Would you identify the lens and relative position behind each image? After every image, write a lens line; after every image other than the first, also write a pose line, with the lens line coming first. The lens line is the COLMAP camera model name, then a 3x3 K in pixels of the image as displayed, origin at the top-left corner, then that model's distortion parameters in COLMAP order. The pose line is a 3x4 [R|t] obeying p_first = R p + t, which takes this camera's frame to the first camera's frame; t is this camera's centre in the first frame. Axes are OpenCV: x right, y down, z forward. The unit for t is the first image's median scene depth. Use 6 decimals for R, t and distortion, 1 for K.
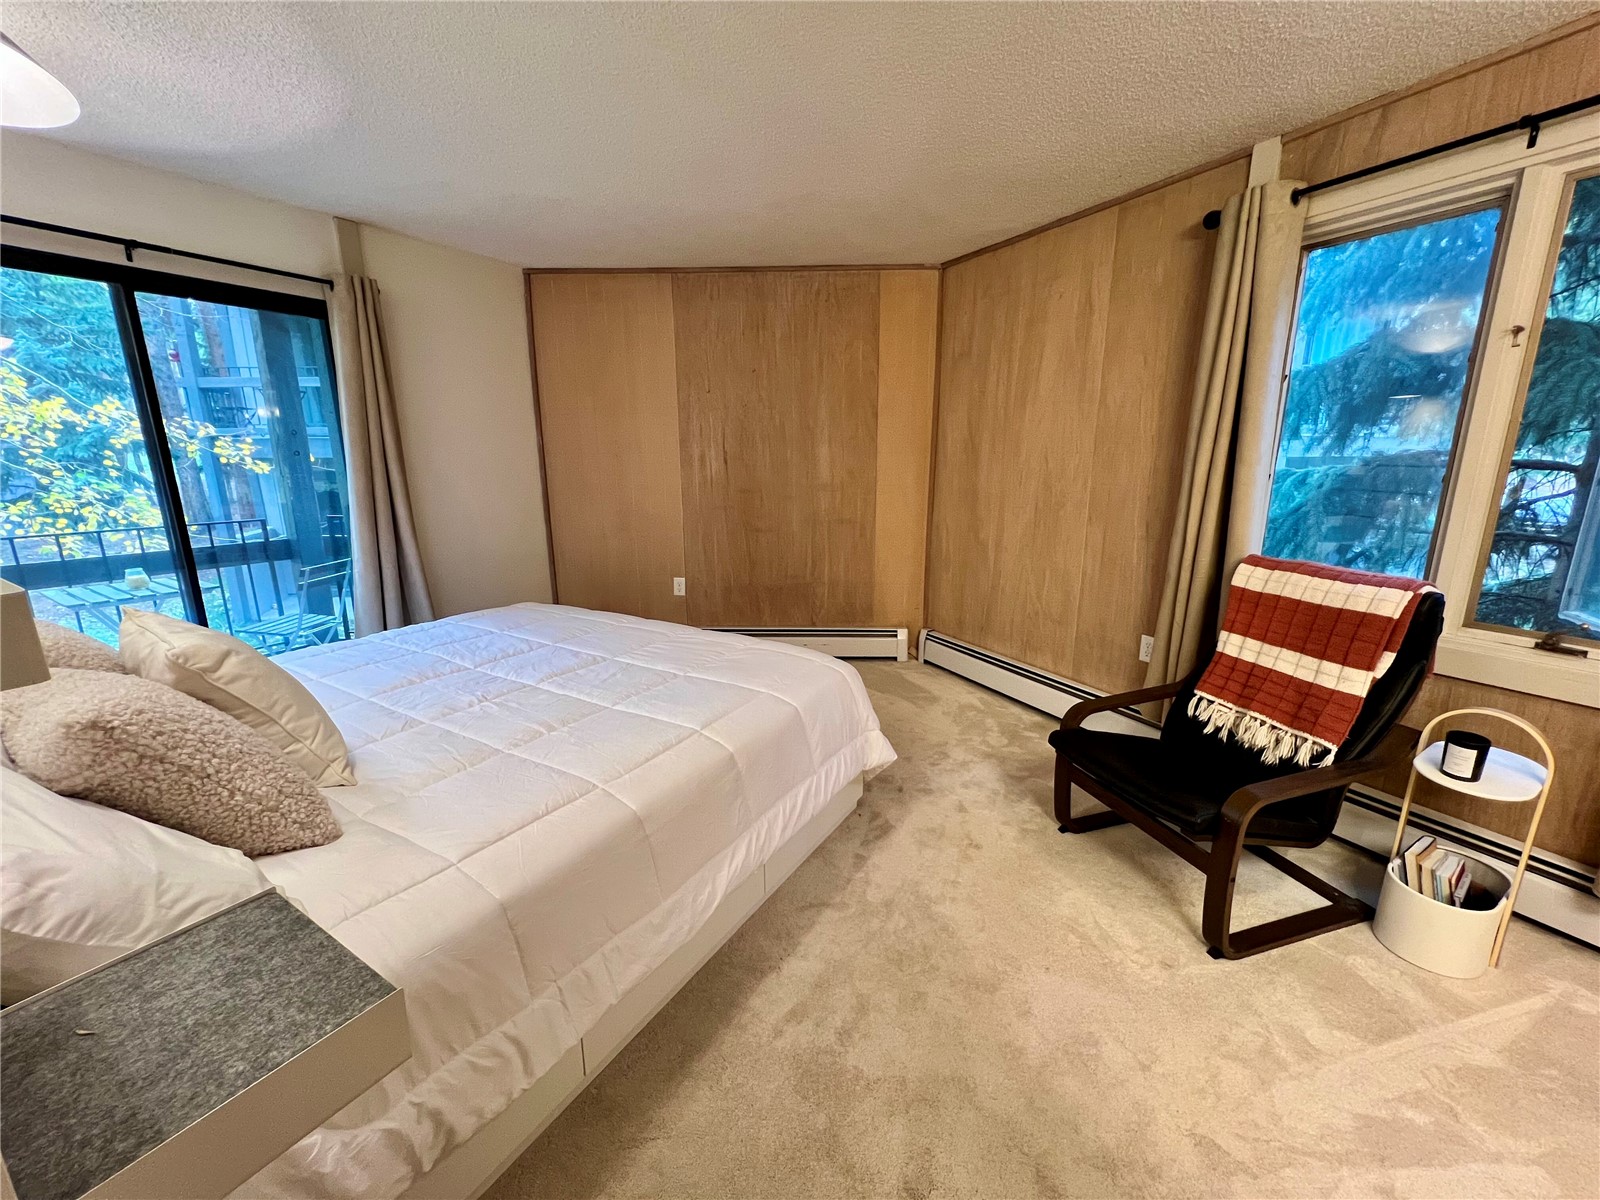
lens RADIAL K [[642.4, 0, 800.0], [0, 642.4, 600.0], [0, 0, 1]] dist [-0.001859, 0.000265]
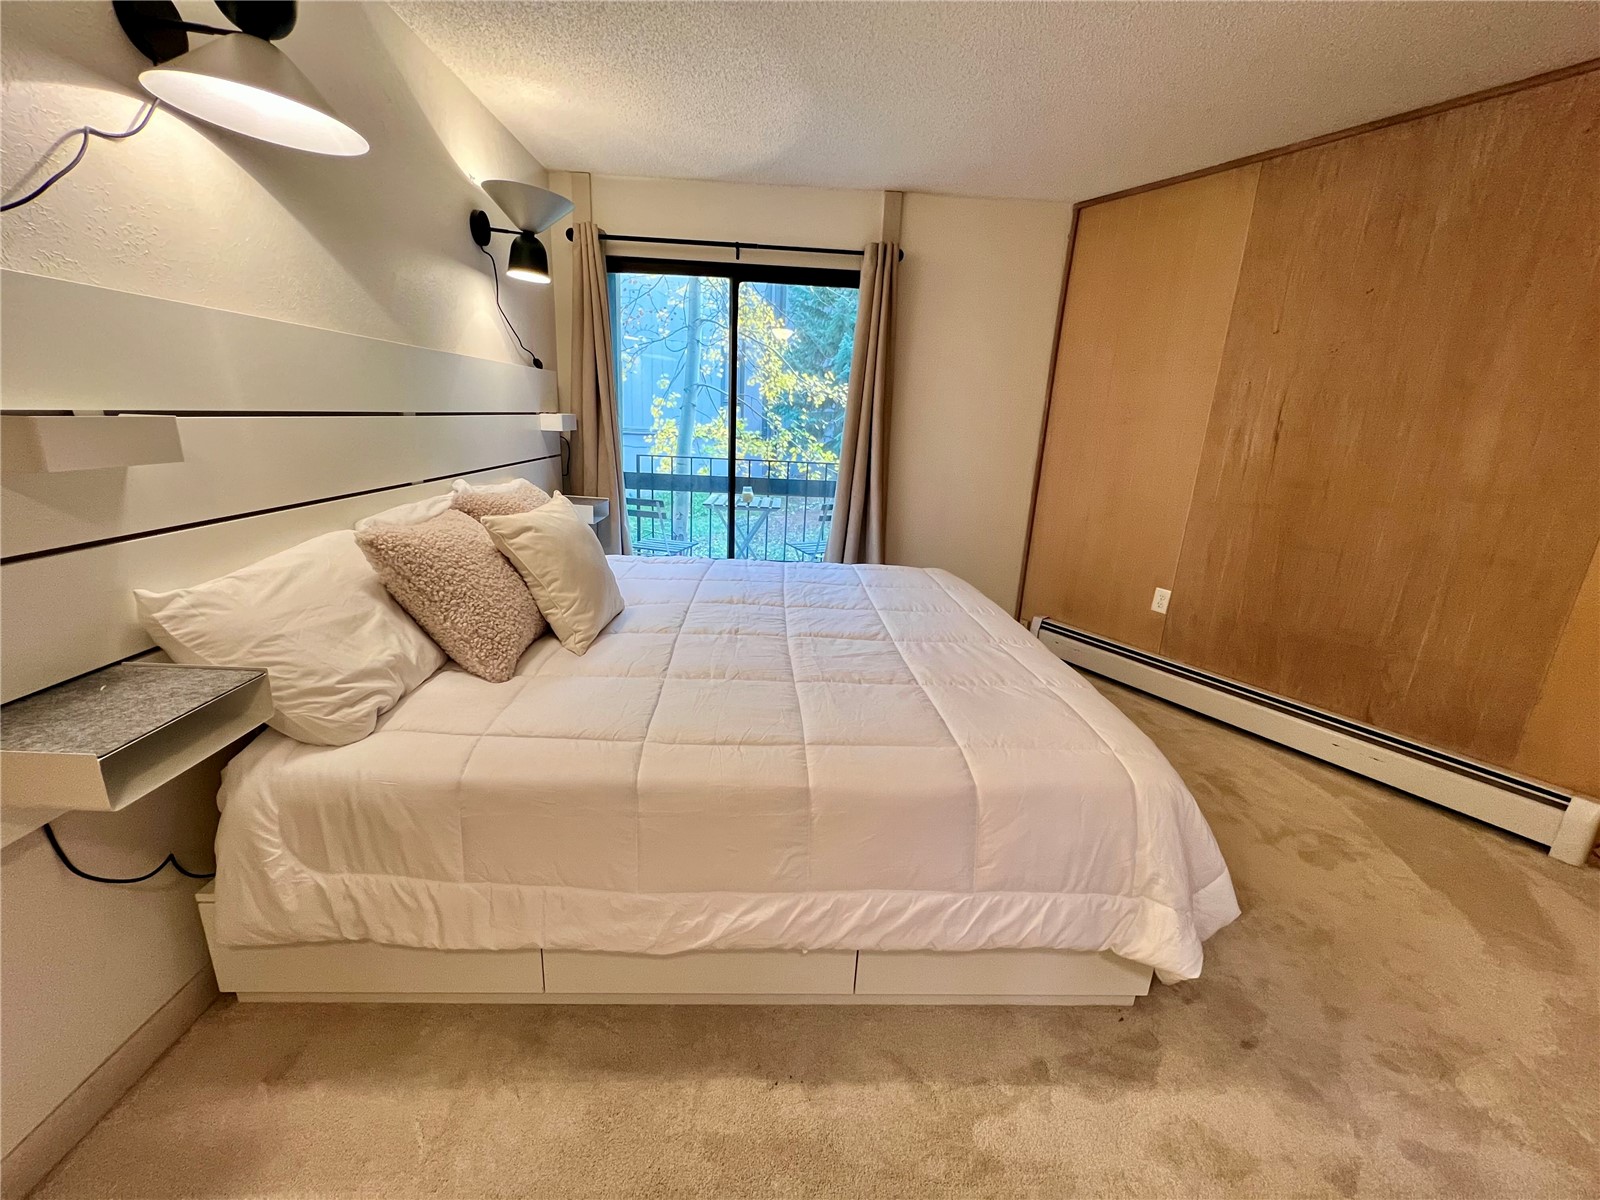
lens RADIAL K [[642.4, 0, 800.0], [0, 642.4, 600.0], [0, 0, 1]] dist [-0.001859, 0.000265]
pose [[0.550042, 0.254590, -0.795385, 0.196745], [-0.232015, 0.961493, 0.147310, -0.038085], [0.802261, 0.103515, 0.587930, 0.239323]]
